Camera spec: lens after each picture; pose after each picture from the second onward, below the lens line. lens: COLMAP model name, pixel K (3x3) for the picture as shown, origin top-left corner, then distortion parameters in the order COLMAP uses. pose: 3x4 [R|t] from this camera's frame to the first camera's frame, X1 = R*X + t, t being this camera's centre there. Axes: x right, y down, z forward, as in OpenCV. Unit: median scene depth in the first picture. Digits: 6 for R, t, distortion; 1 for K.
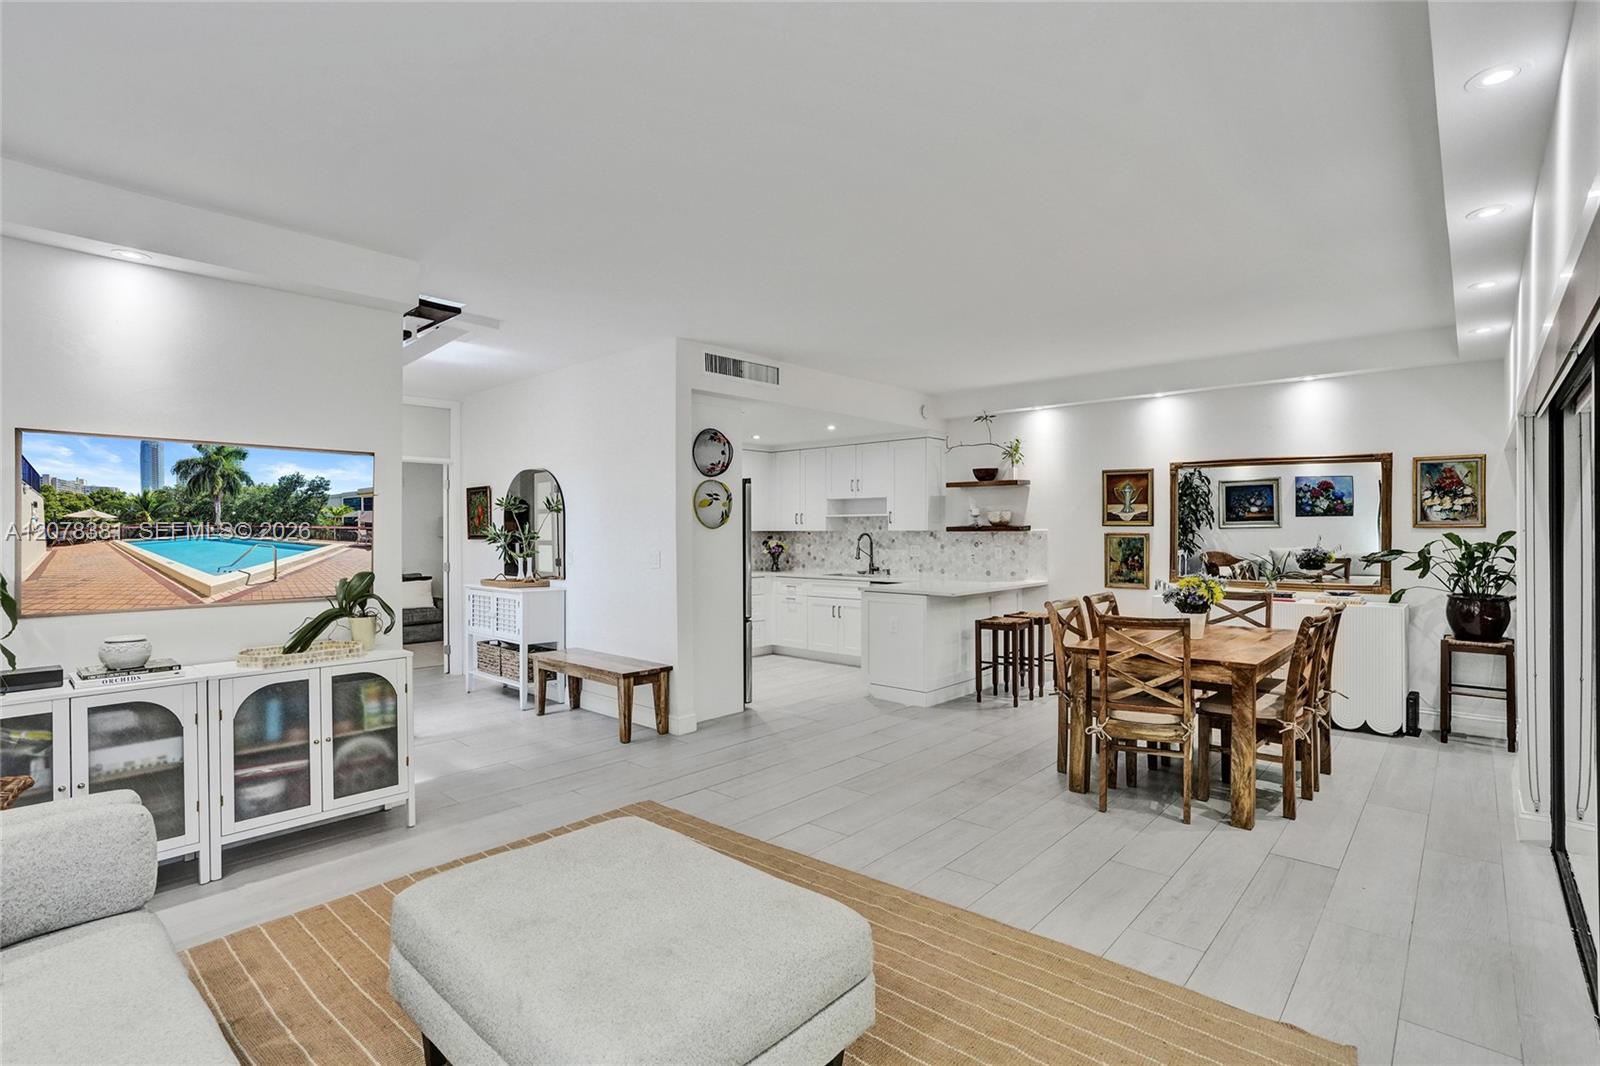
lens RADIAL K [[774.7, 0, 801.1], [0, 774.7, 531.6], [0, 0, 1]] dist [-0.063925, 0.031810]
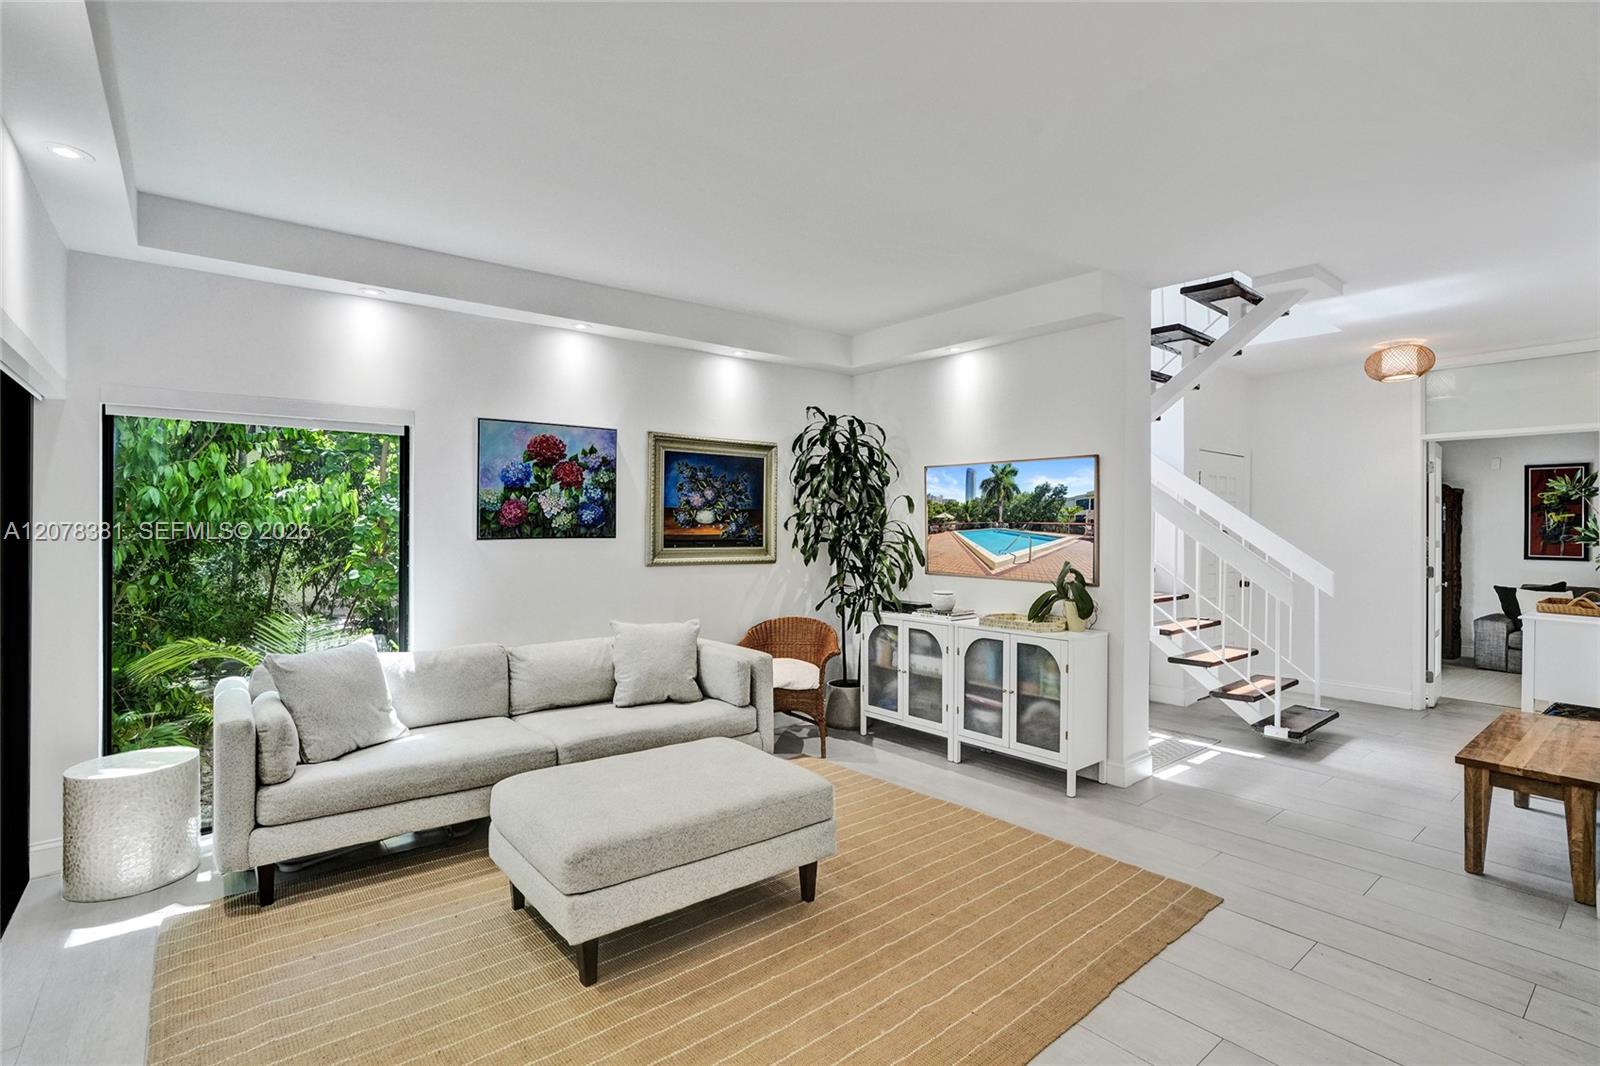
lens RADIAL K [[750.0, 0, 818.9], [0, 750.0, 533.5], [0, 0, 1]] dist [-0.062285, 0.022635]
pose [[-0.136641, 0.016963, -0.990475, 0.332769], [-0.009965, 0.999779, 0.018497, -0.005800], [0.990571, 0.012397, -0.136441, 0.433055]]
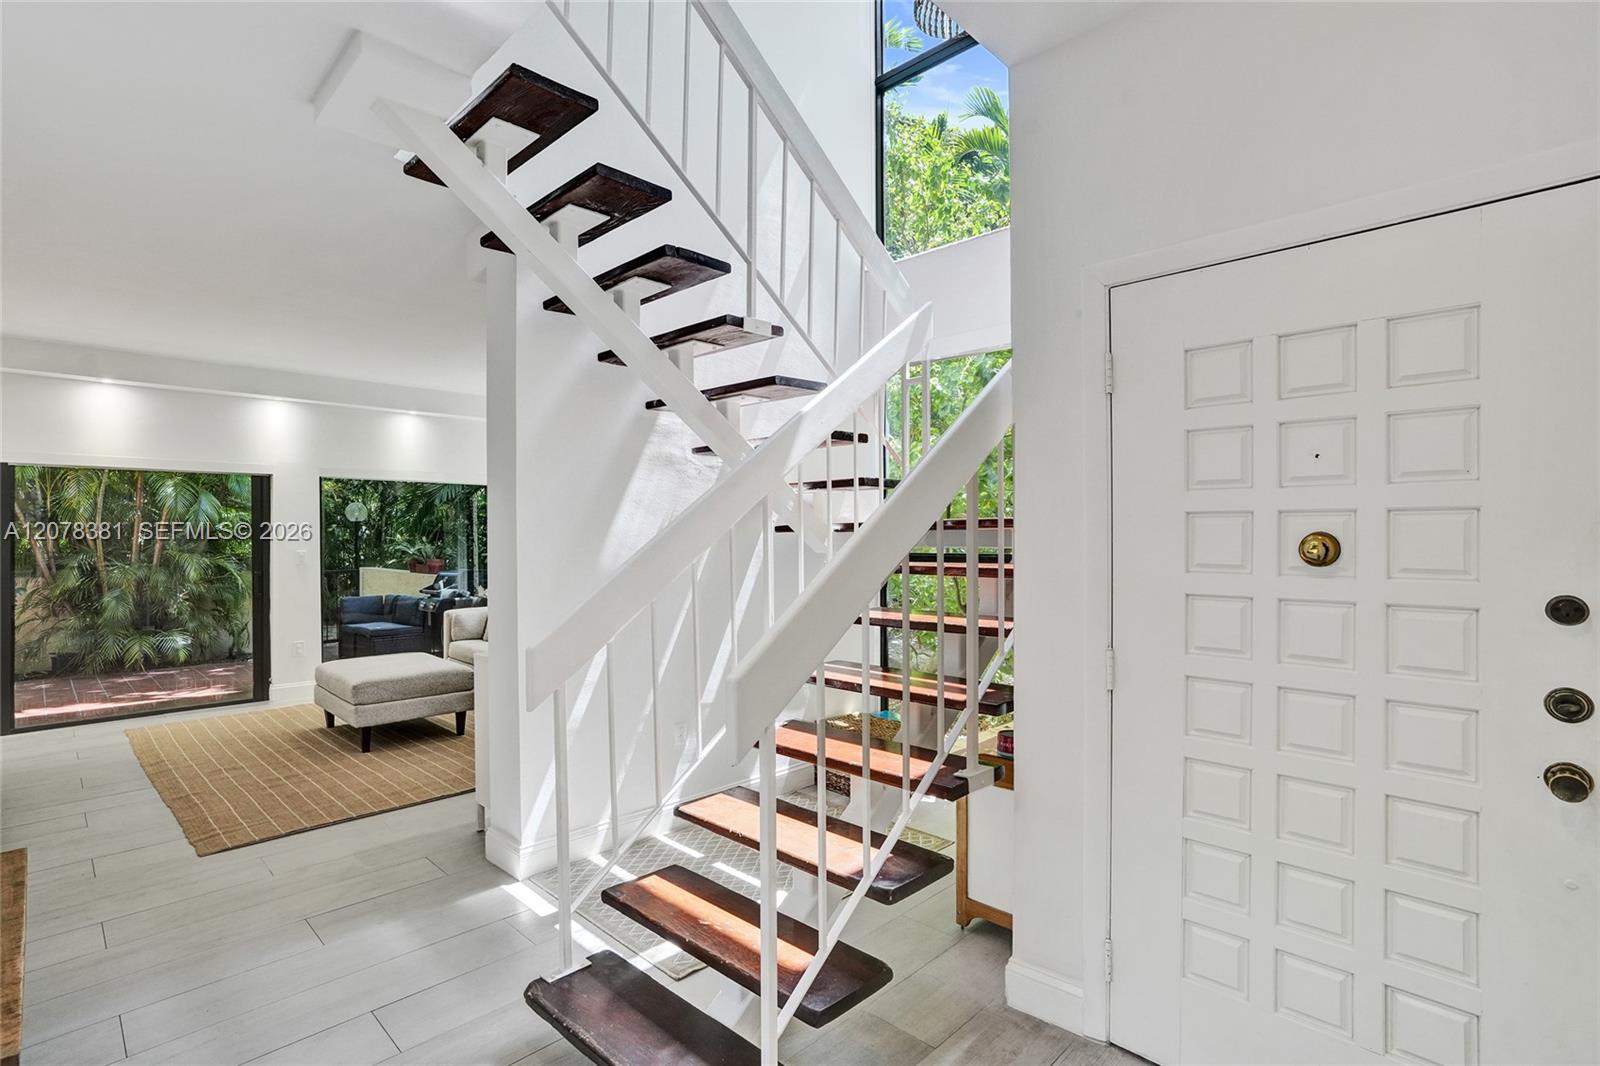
lens RADIAL K [[767.3, 0, 814.9], [0, 767.3, 529.4], [0, 0, 1]] dist [-0.064390, 0.036973]
pose [[-0.999720, 0.007100, 0.022586, -0.544137], [0.006970, 0.999959, -0.005799, 0.001040], [-0.022626, -0.005640, -0.999728, 1.101803]]
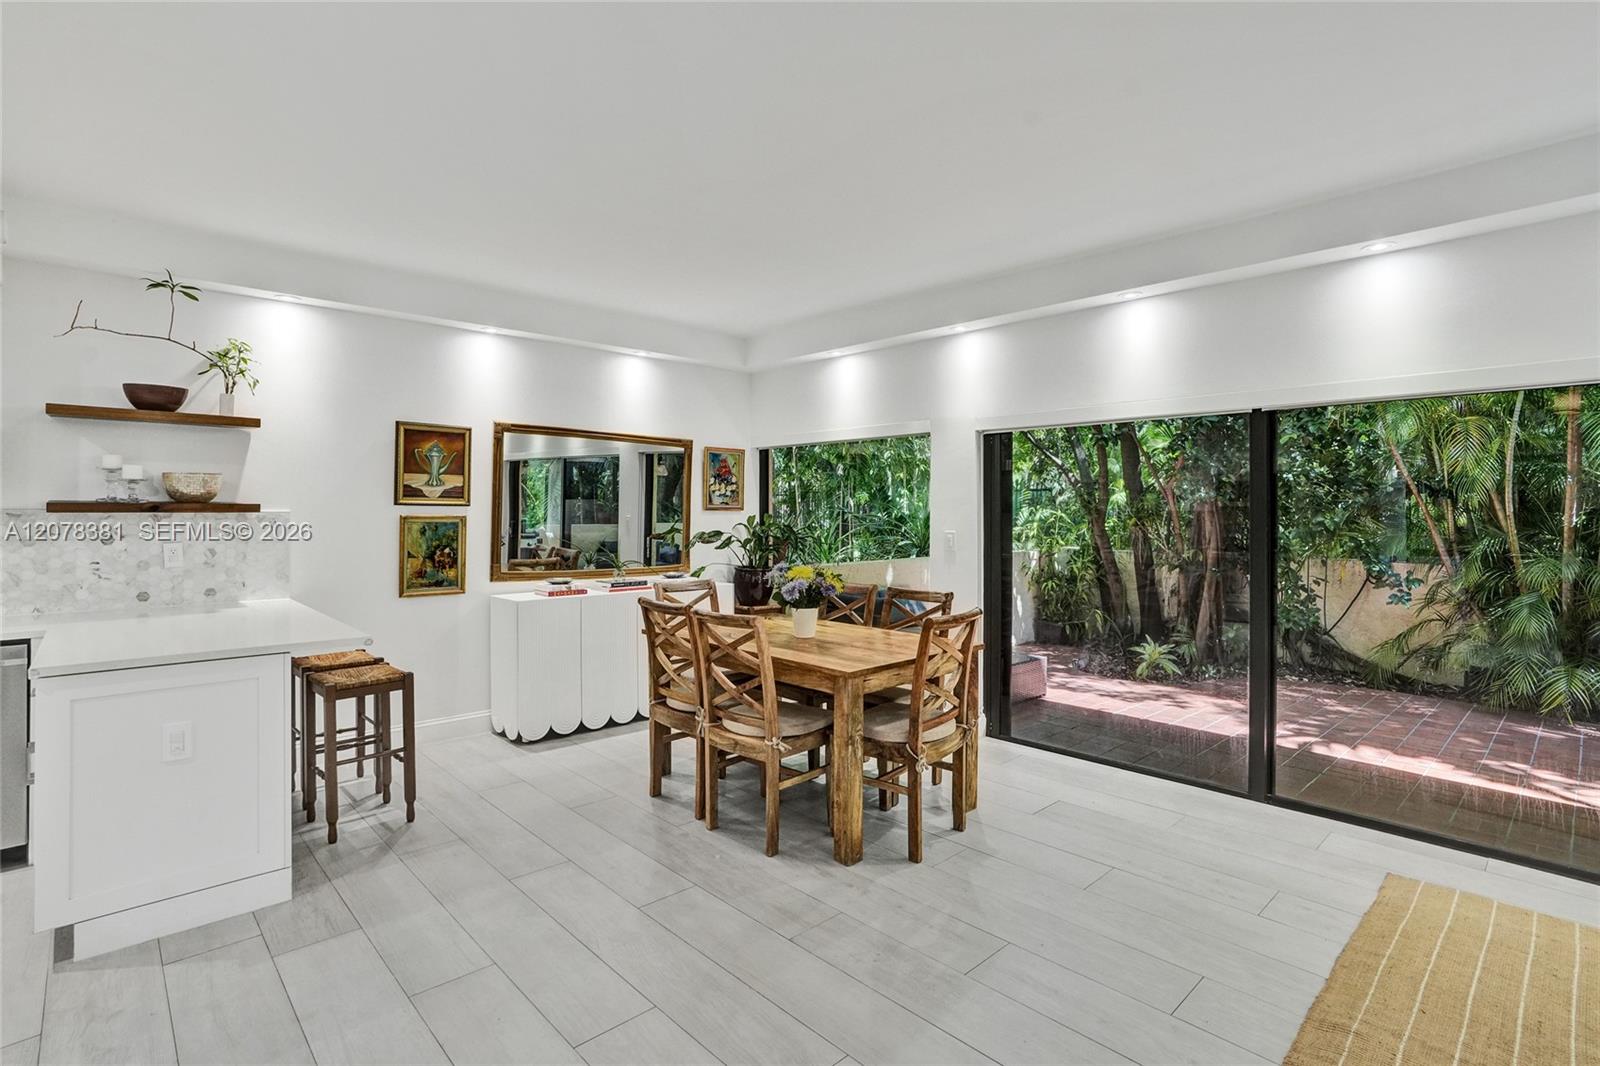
lens RADIAL K [[770.7, 0, 822.3], [0, 770.7, 508.7], [0, 0, 1]] dist [-0.046570, 0.021980]
pose [[0.069376, 0.003728, 0.997584, -0.244194], [-0.004216, 0.999985, -0.003443, -0.003477], [-0.997582, -0.003966, 0.069391, 0.608236]]
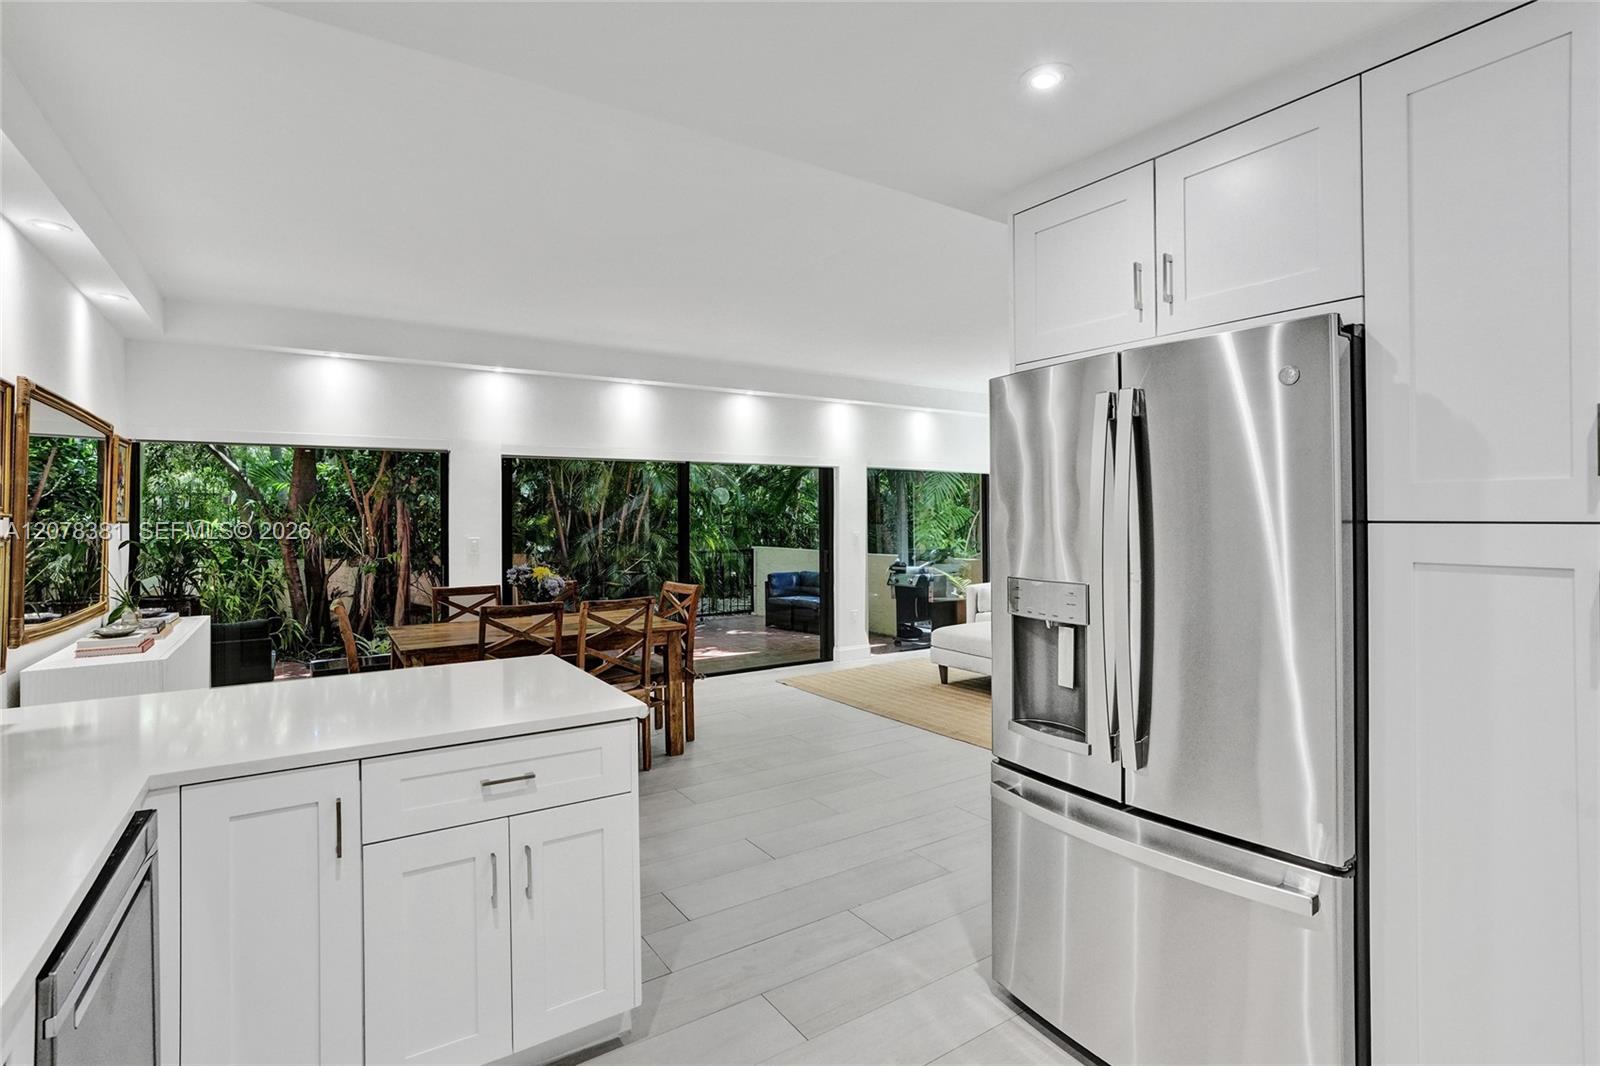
lens RADIAL K [[758.6, 0, 806.8], [0, 758.6, 510.4], [0, 0, 1]] dist [-0.063877, 0.023297]
pose [[-0.967276, 0.010515, 0.253509, -0.067231], [0.008340, 0.999919, -0.009653, -0.004202], [-0.253590, -0.007223, -0.967285, 1.262985]]
